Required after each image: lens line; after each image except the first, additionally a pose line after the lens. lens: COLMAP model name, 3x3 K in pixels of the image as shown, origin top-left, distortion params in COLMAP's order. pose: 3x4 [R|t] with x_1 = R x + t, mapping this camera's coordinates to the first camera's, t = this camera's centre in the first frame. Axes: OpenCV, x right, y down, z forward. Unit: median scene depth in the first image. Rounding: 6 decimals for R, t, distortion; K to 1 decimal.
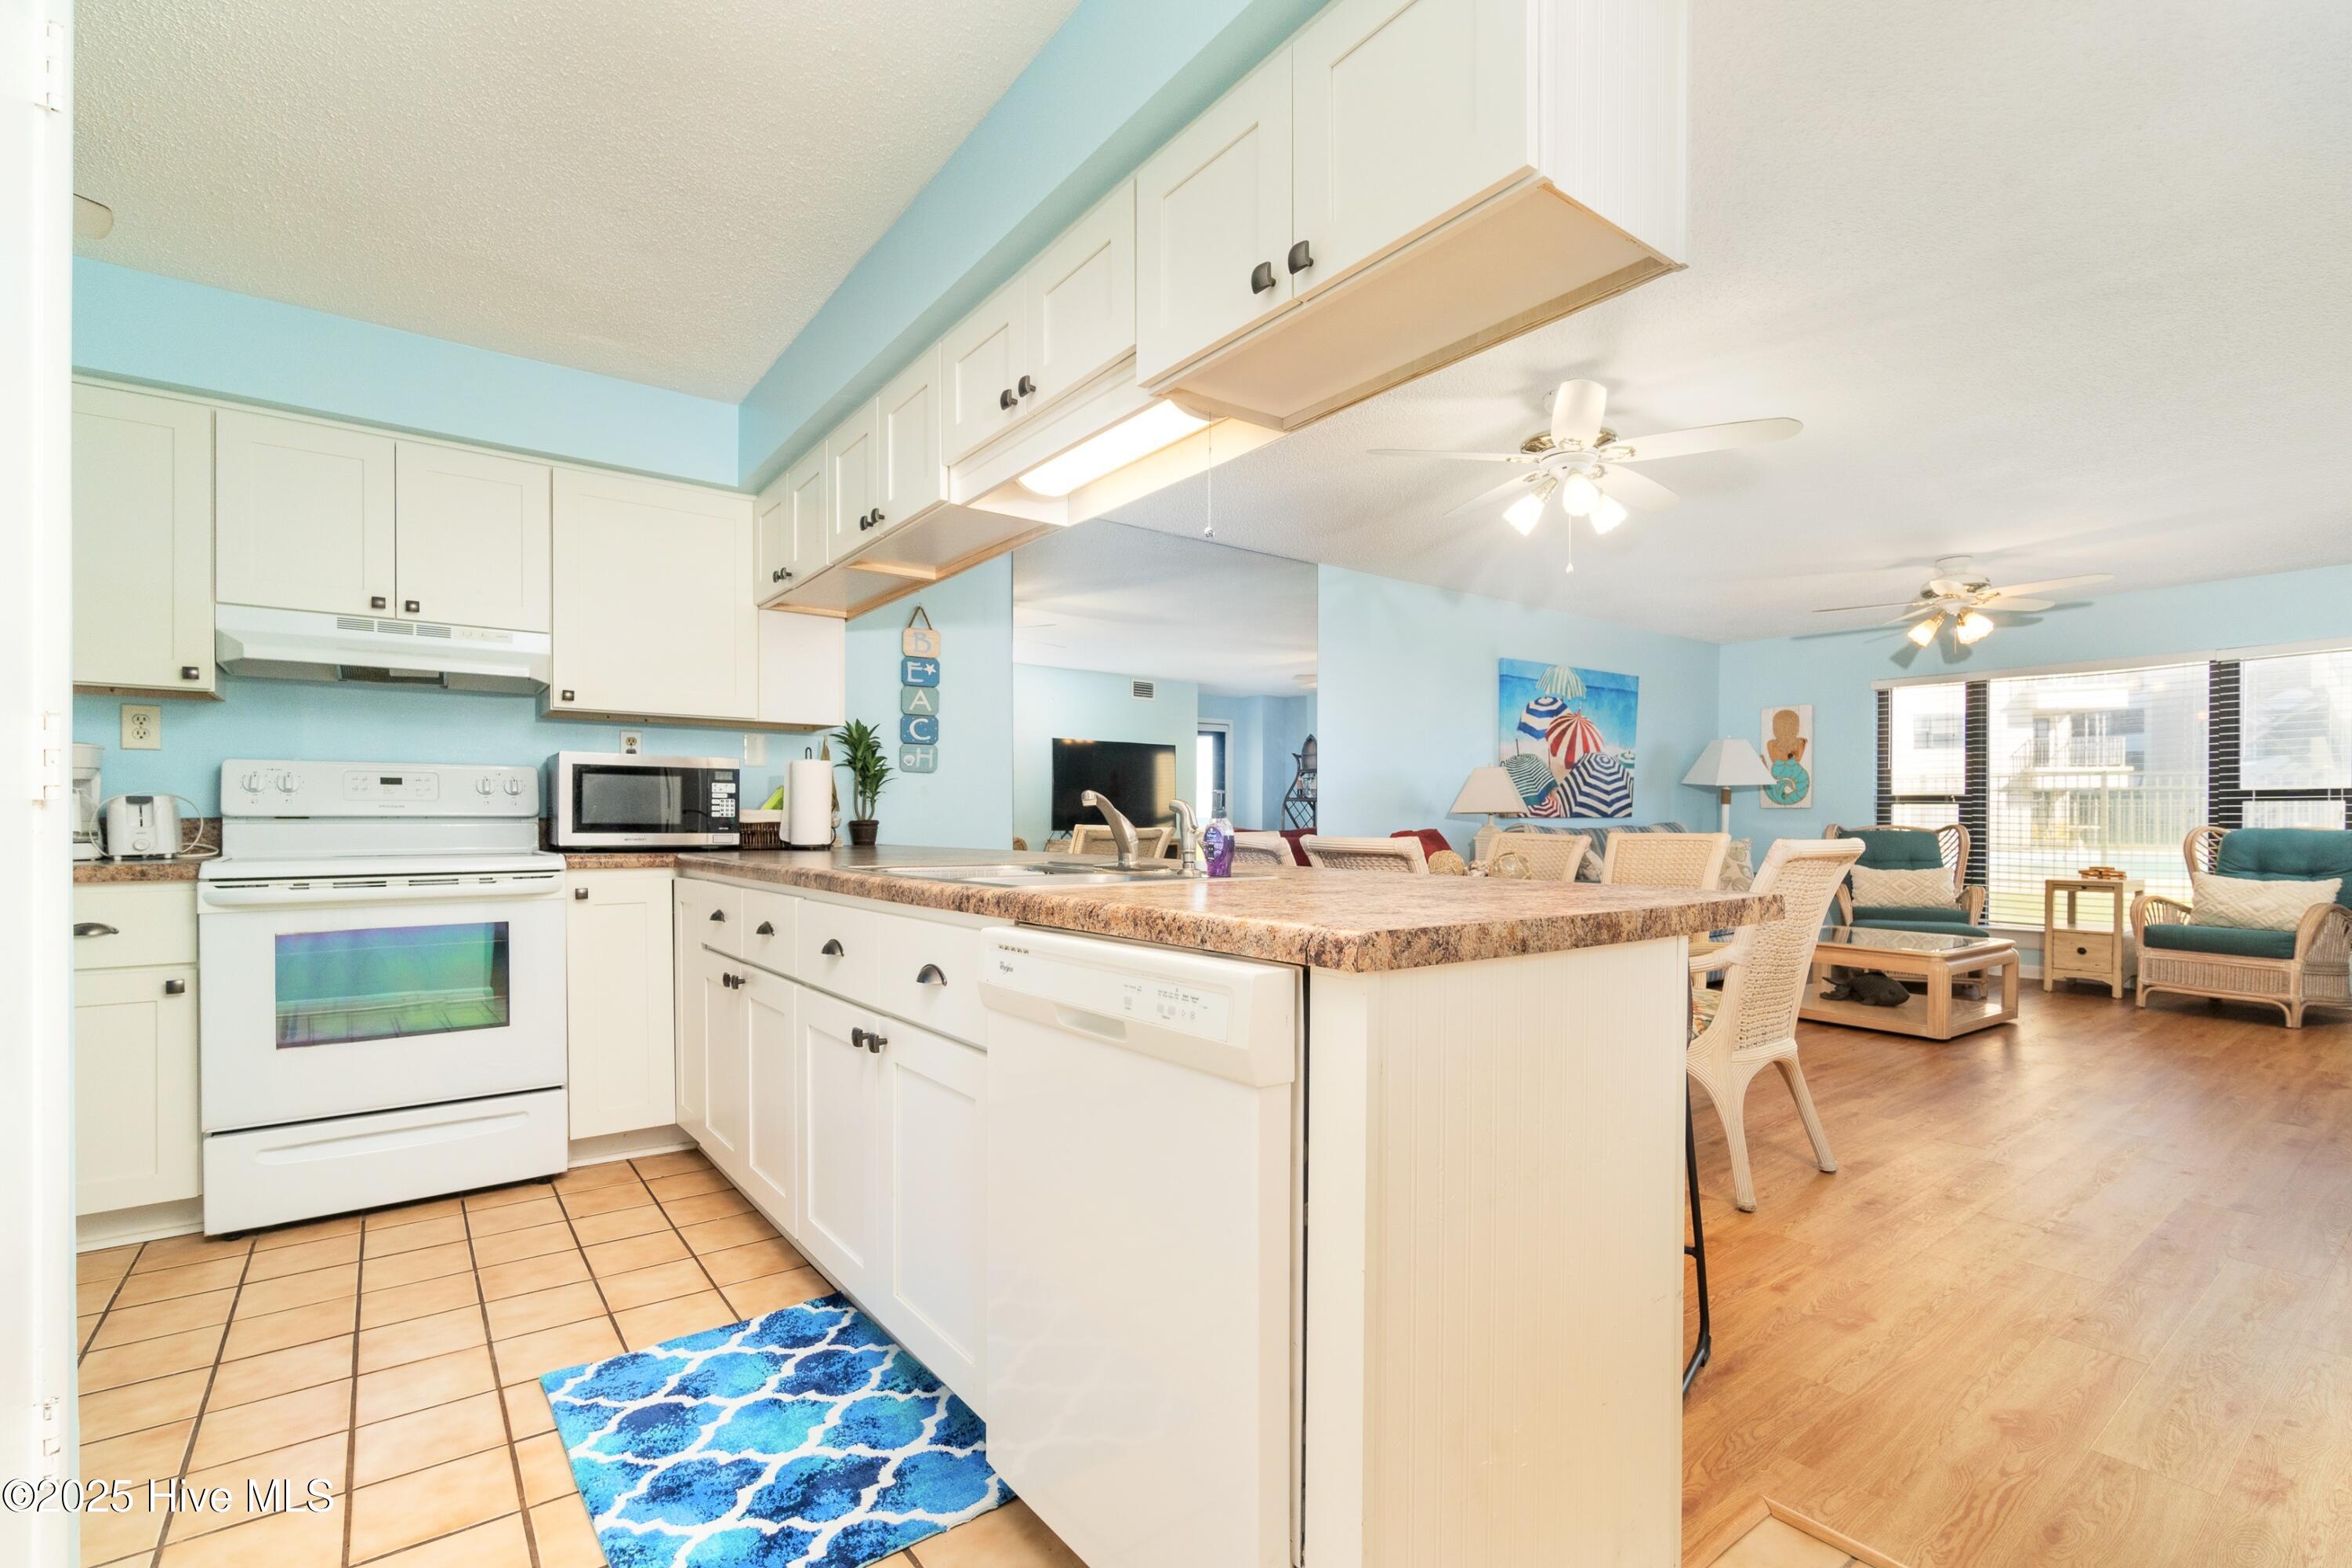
lens RADIAL K [[1049.5, 0, 1198.3], [0, 1049.5, 830.0], [0, 0, 1]] dist [-0.001671, 0.000726]
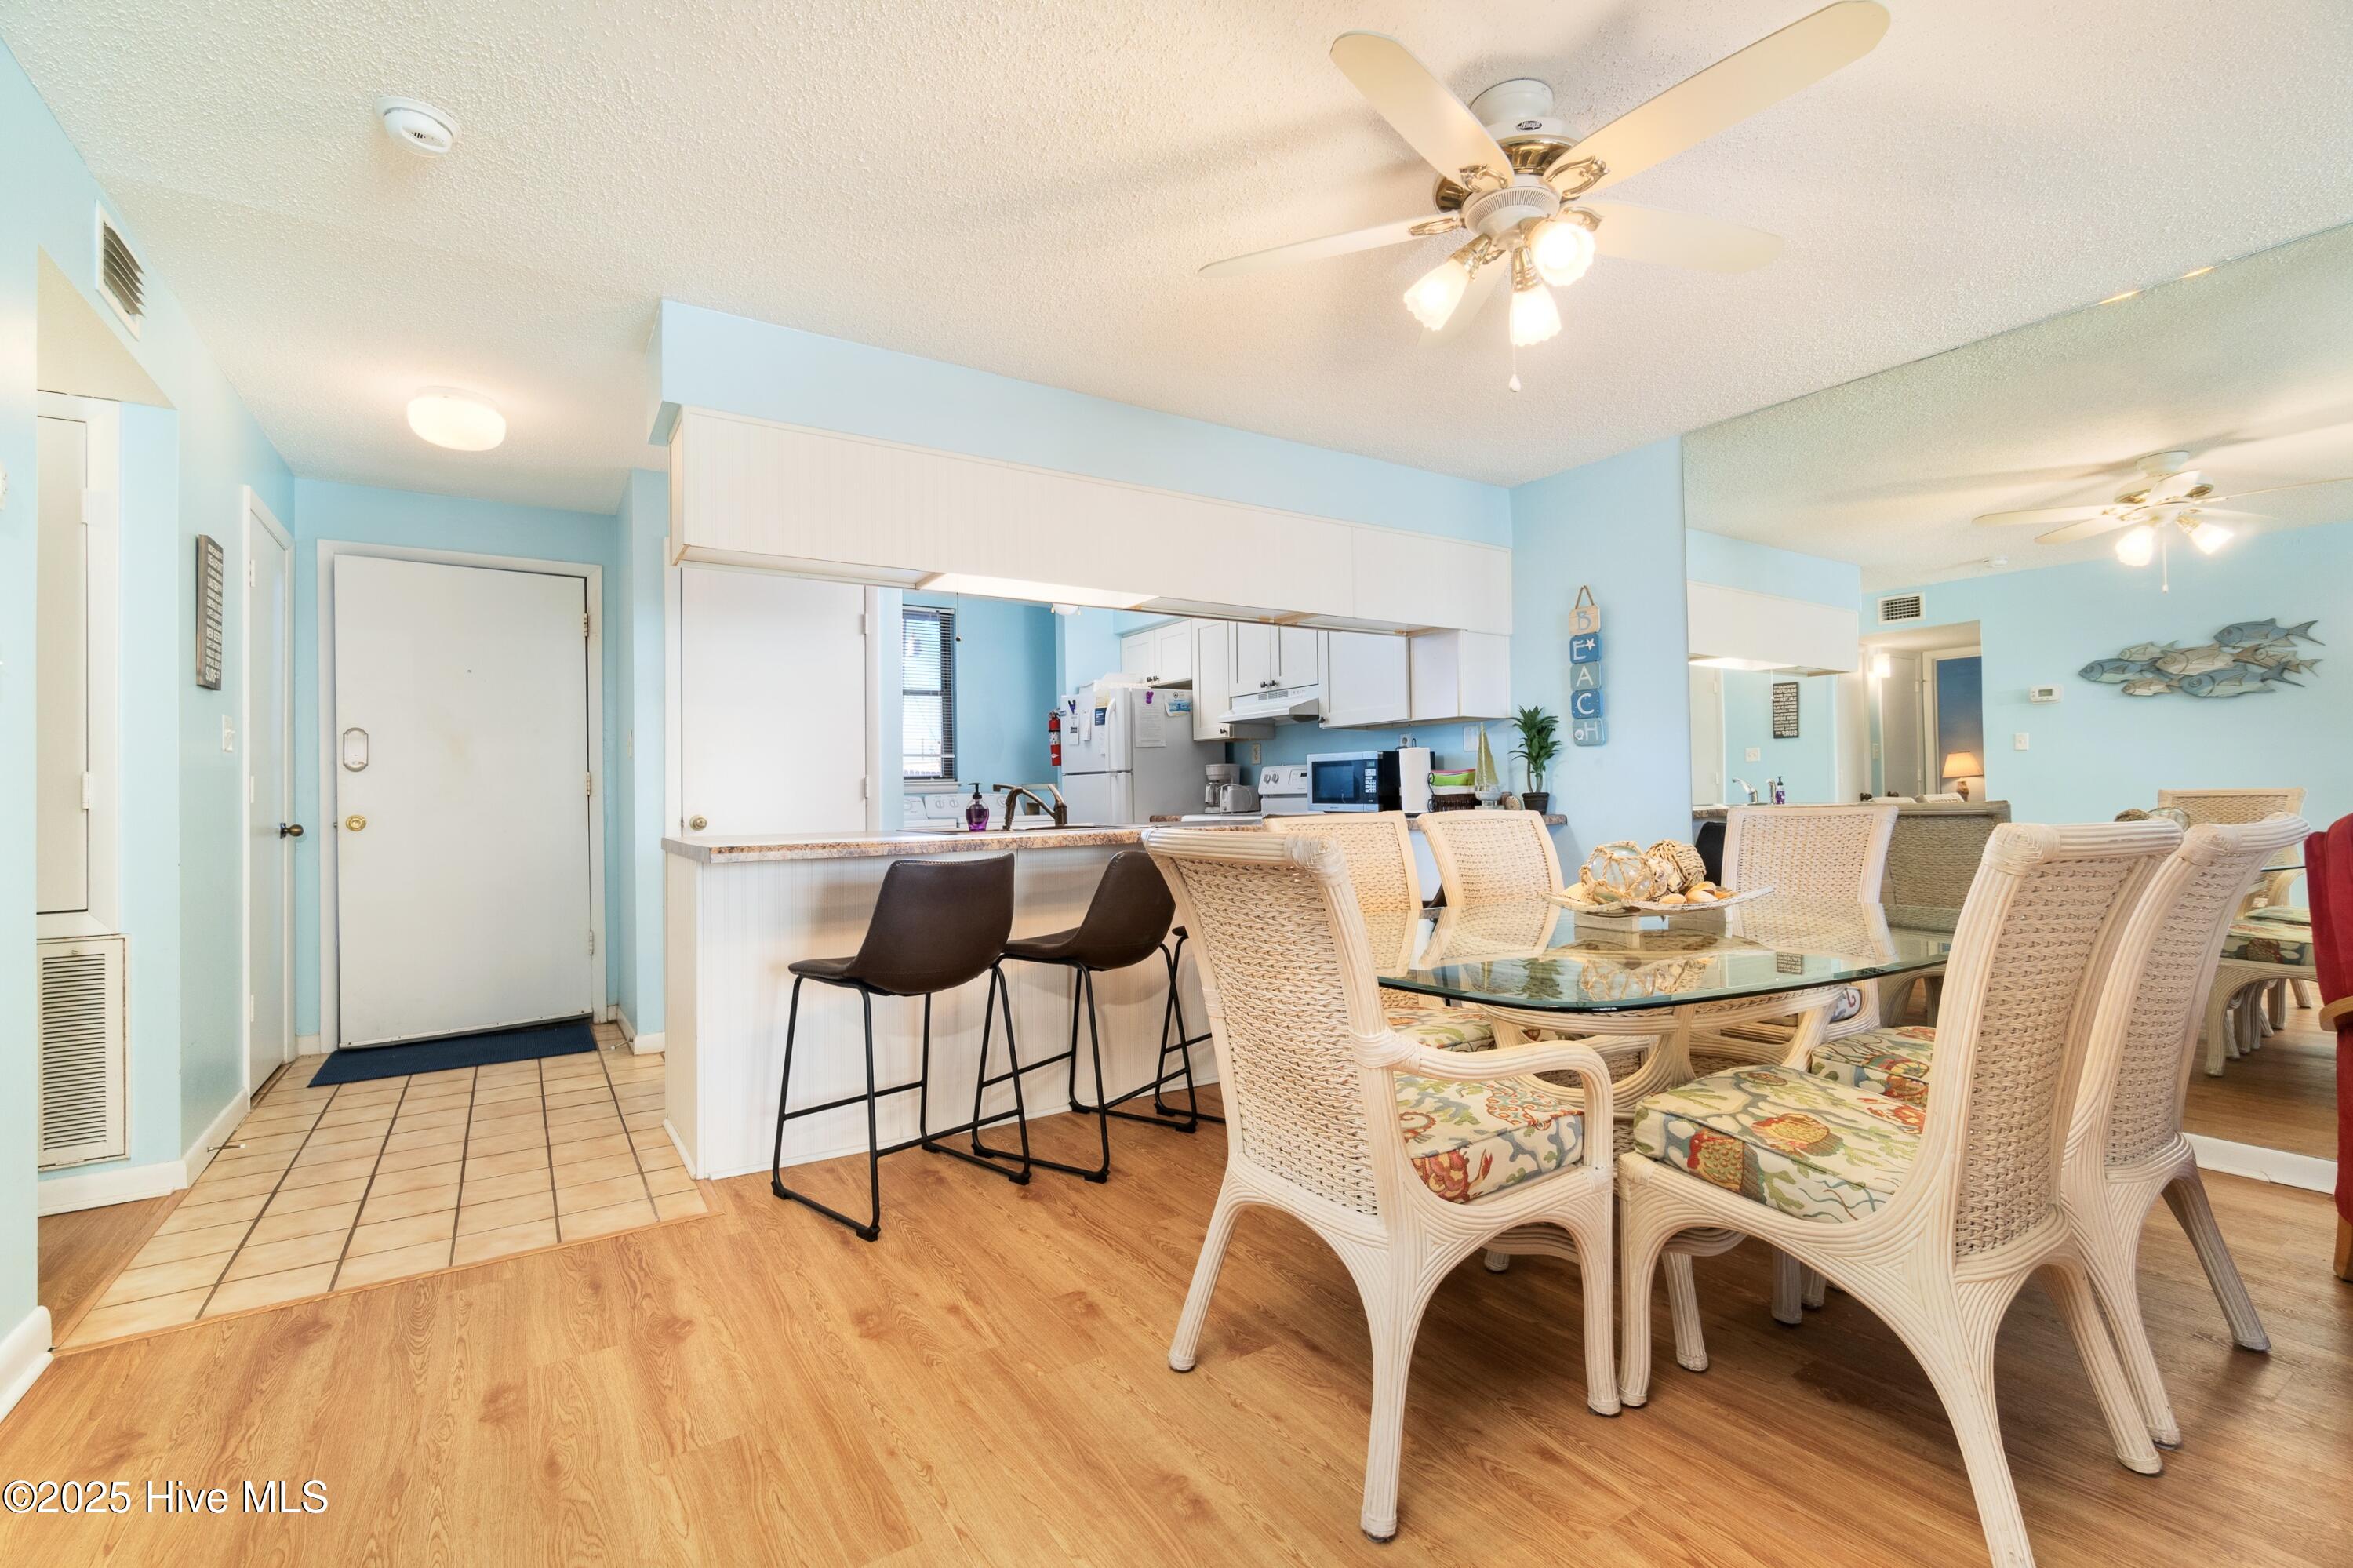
lens RADIAL K [[1013.3, 0, 1168.6], [0, 1013.3, 785.2], [0, 0, 1]] dist [-0.002011, 0.000270]
pose [[-0.080527, -0.010310, -0.996699, 0.524417], [0.004292, 0.999934, -0.010690, -0.005004], [0.996743, -0.005139, -0.080478, 0.462450]]
